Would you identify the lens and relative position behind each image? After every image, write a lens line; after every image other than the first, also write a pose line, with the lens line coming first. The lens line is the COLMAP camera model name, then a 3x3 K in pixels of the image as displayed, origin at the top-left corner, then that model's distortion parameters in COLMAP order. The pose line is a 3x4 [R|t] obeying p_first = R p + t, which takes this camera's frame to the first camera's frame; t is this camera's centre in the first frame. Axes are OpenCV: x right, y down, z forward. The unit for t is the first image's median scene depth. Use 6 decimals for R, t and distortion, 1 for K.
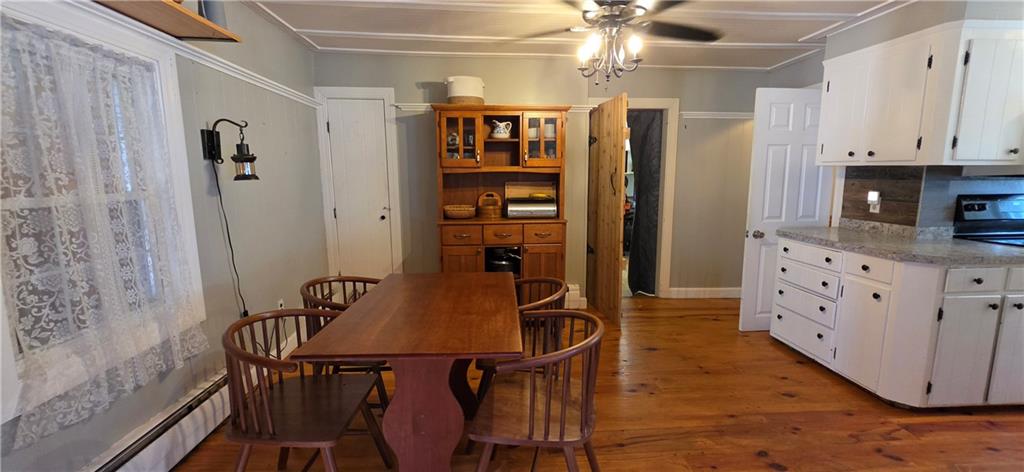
lens RADIAL K [[409.7, 0, 514.6], [0, 409.7, 232.0], [0, 0, 1]] dist [-0.000575, -0.001256]
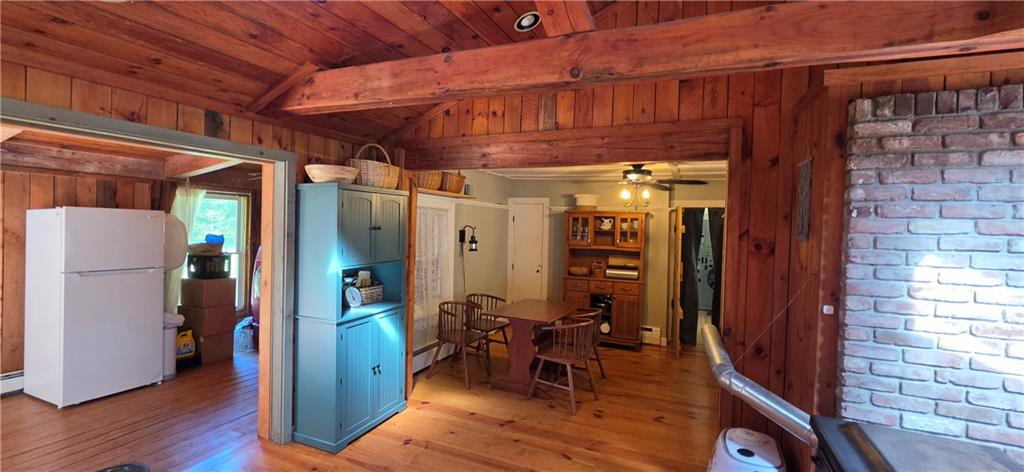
lens RADIAL K [[409.7, 0, 515.5], [0, 409.7, 233.2], [0, 0, 1]] dist [-0.000575, -0.001256]
pose [[0.891768, 0.034663, -0.451163, 0.418682], [-0.093358, 0.989704, -0.108491, 0.002698], [0.442757, 0.138868, 0.885823, -0.668443]]
